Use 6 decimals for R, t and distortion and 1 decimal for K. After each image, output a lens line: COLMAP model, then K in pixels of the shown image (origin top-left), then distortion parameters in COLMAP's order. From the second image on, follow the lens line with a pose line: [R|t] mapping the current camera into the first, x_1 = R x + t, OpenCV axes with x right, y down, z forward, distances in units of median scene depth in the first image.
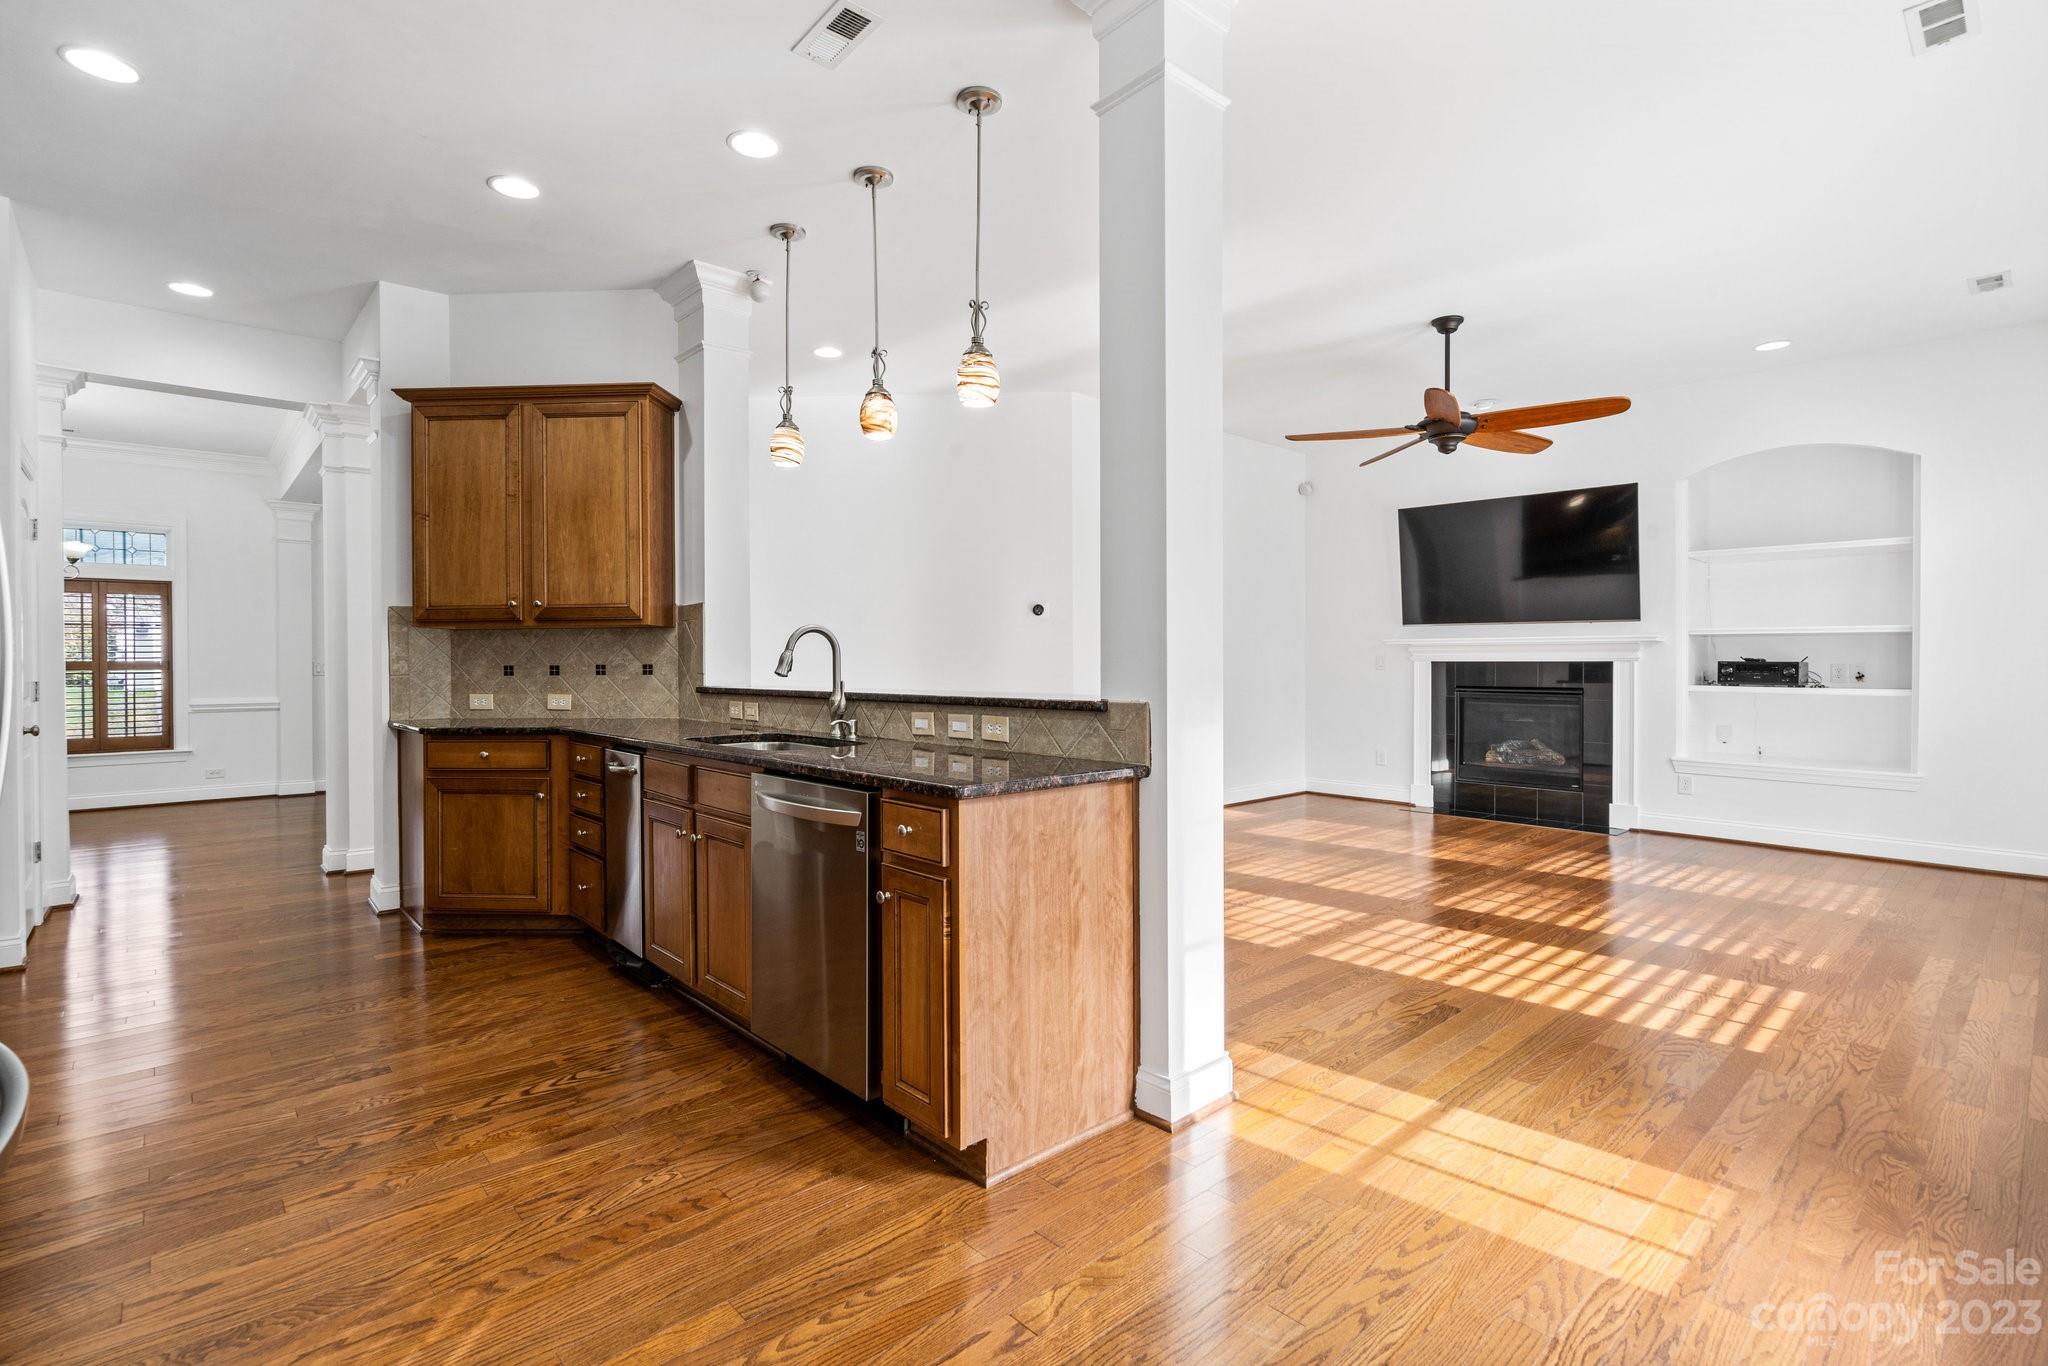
lens RADIAL K [[945.1, 0, 1008.1], [0, 945.1, 674.1], [0, 0, 1]] dist [-0.001101, -0.000327]
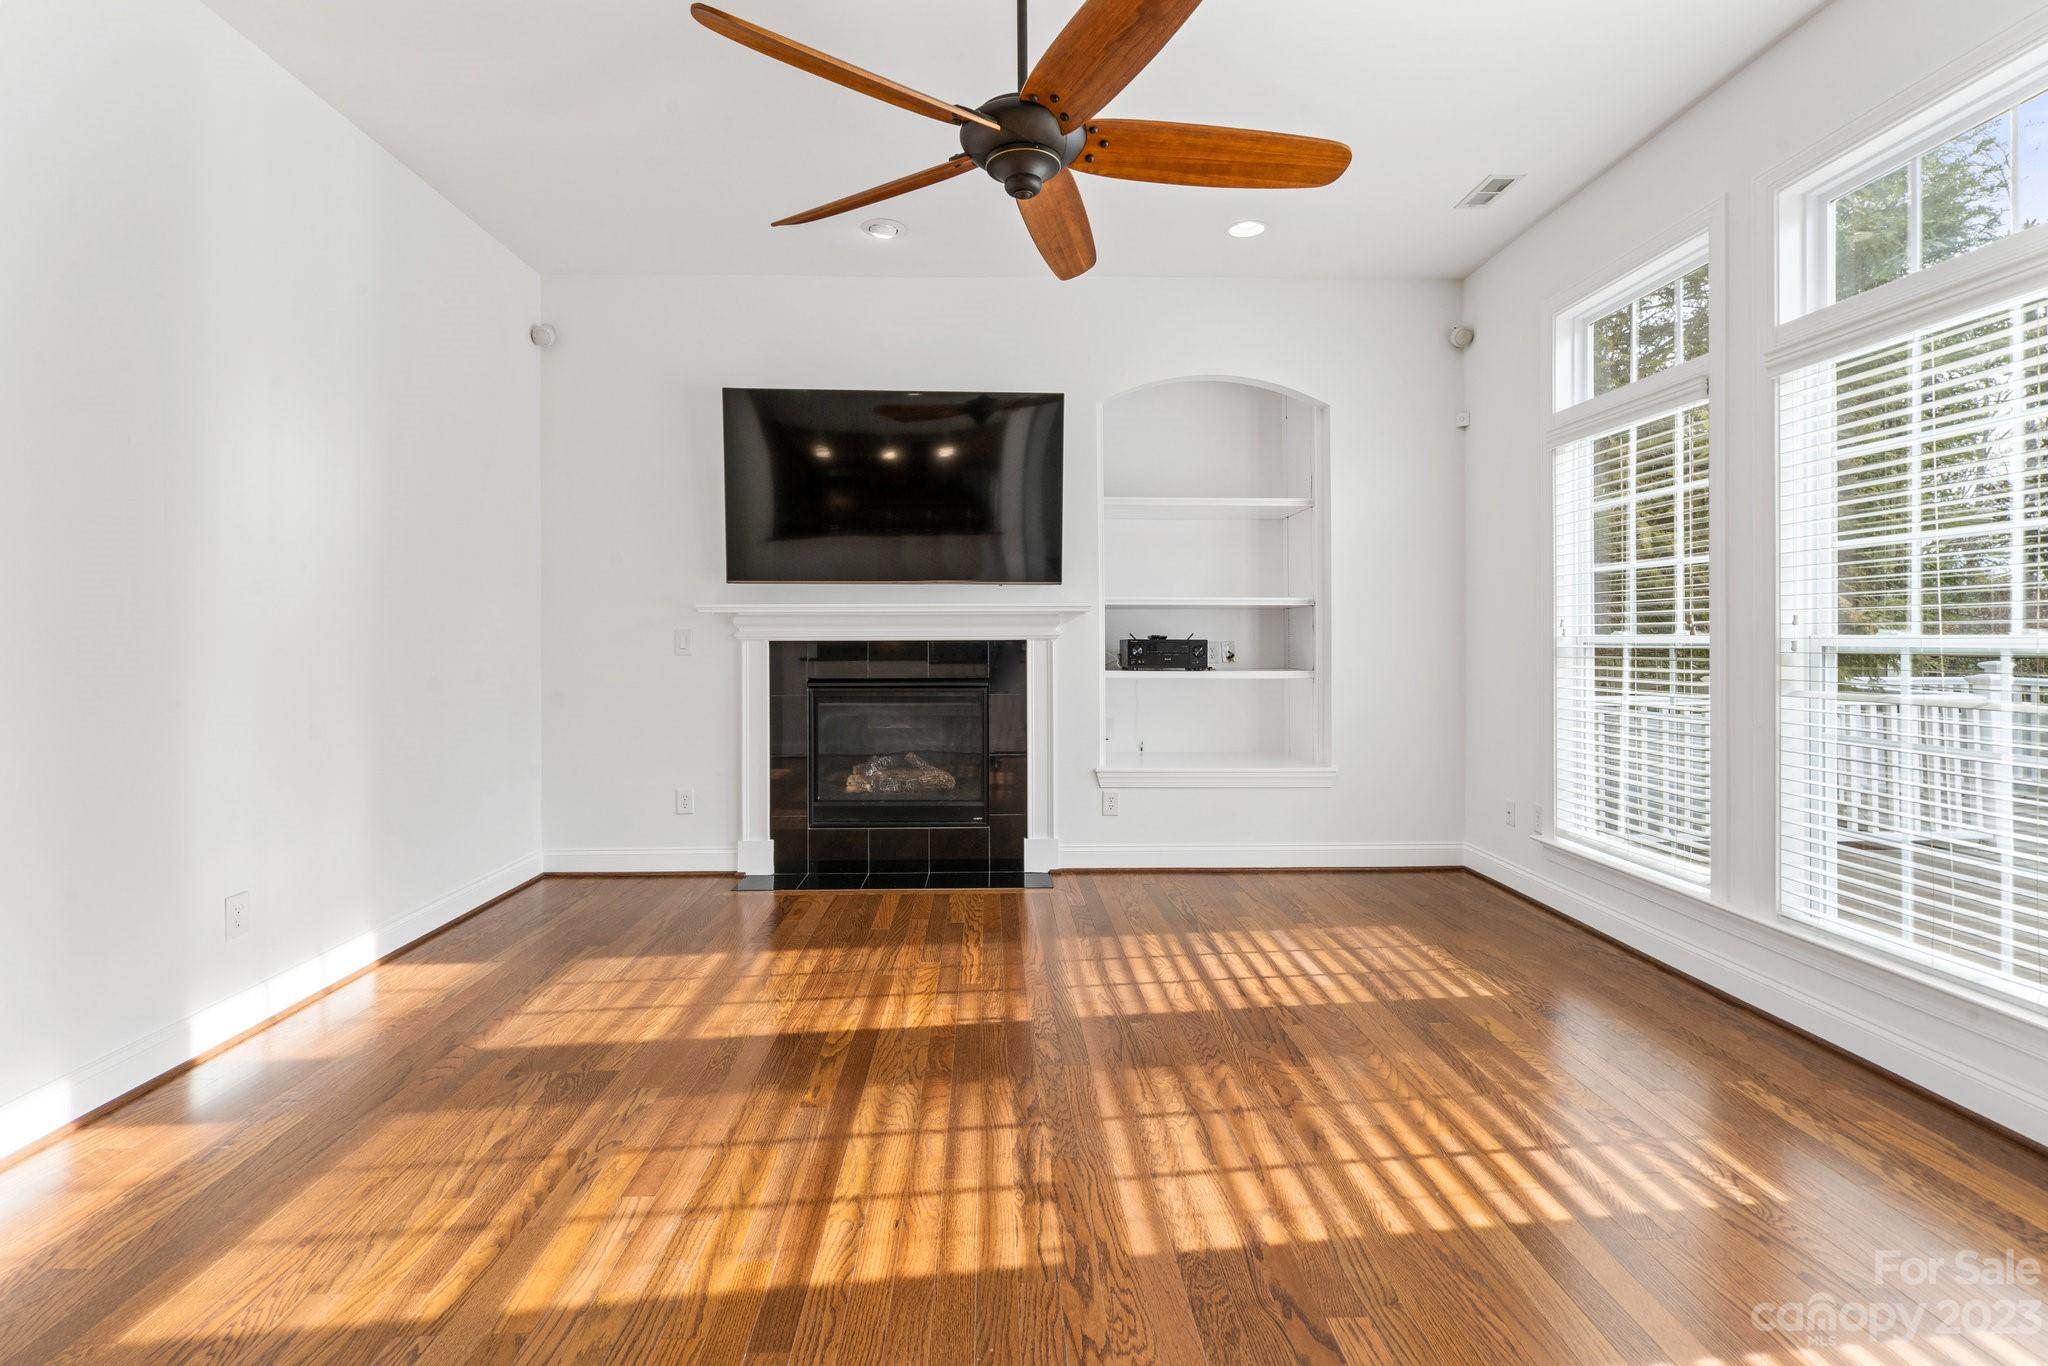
lens RADIAL K [[956.9, 0, 1013.2], [0, 956.9, 633.6], [0, 0, 1]] dist [-0.002964, 0.001024]
pose [[0.644397, 0.002151, 0.764688, 0.113165], [0.011980, 0.999845, -0.012908, -0.013101], [-0.764597, 0.017479, 0.644271, 0.792047]]
